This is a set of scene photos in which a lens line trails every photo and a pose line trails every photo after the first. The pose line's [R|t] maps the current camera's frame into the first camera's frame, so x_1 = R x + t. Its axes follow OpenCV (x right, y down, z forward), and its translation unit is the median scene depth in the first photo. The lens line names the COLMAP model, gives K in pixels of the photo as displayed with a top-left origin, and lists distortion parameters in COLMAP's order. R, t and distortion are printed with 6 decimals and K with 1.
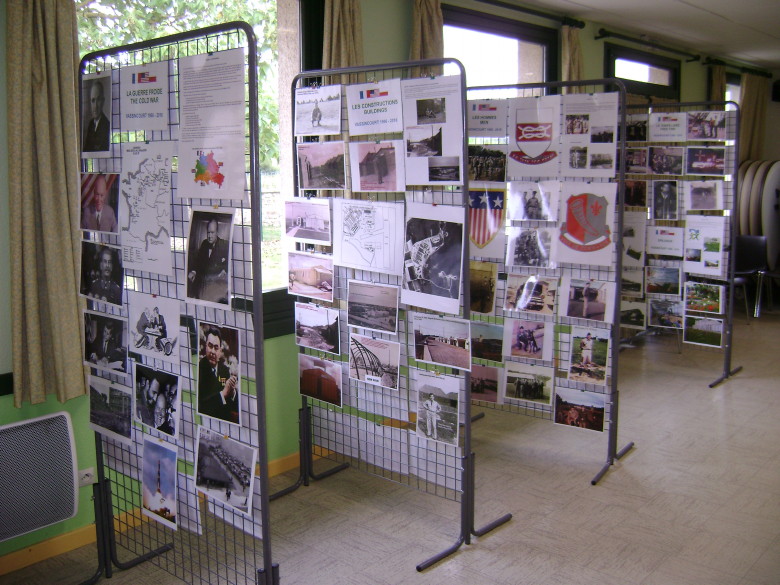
lens RADIAL K [[822.5, 0, 390.0], [0, 822.5, 292.5], [0, 0, 1]] dist [-0.145779, 0.065545]
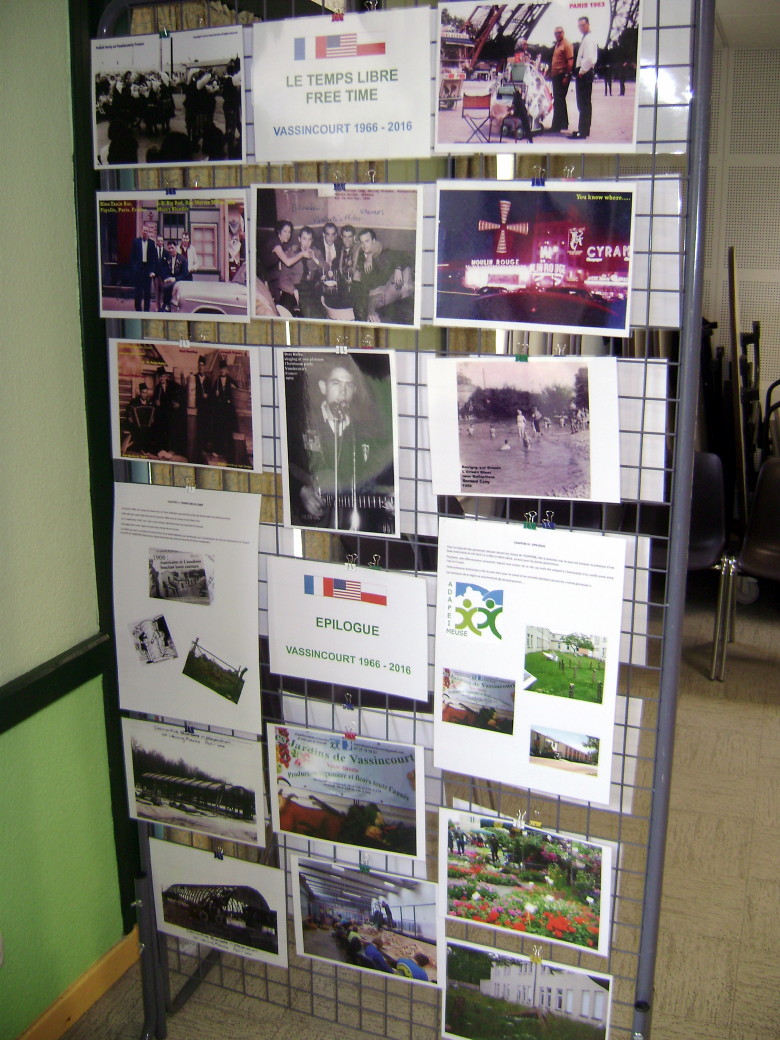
lens RADIAL K [[1096.6, 0, 404.9], [0, 1096.6, 516.3], [0, 0, 1]] dist [-0.145779, 0.065545]
pose [[0.931127, -0.069778, 0.357957, 0.332998], [0.042320, 0.995568, 0.083985, -0.156131], [-0.362231, -0.063052, 0.929953, 0.956392]]
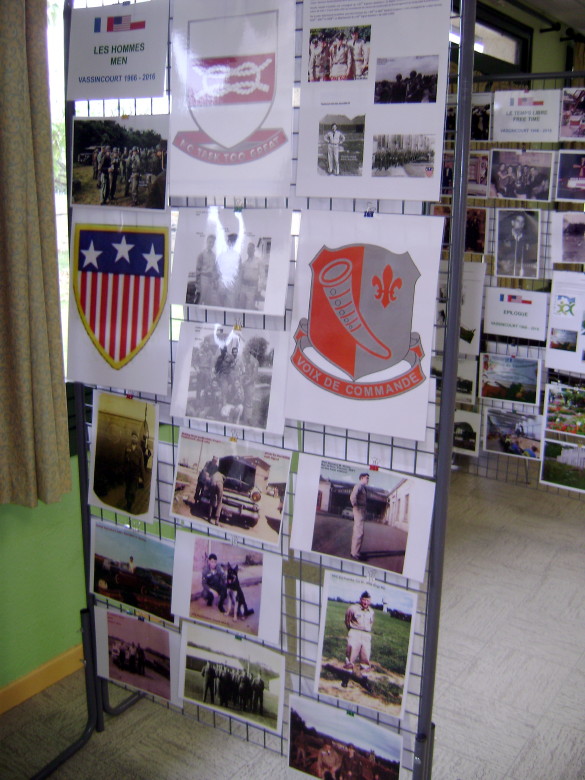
lens RADIAL K [[822.5, 0, 303.7], [0, 822.5, 387.2], [0, 0, 1]] dist [-0.145779, 0.065545]
pose [[0.992716, -0.005384, 0.120354, 0.153354], [-0.005071, 0.996248, 0.086395, -0.080032], [-0.120368, -0.086376, 0.988964, 0.567942]]
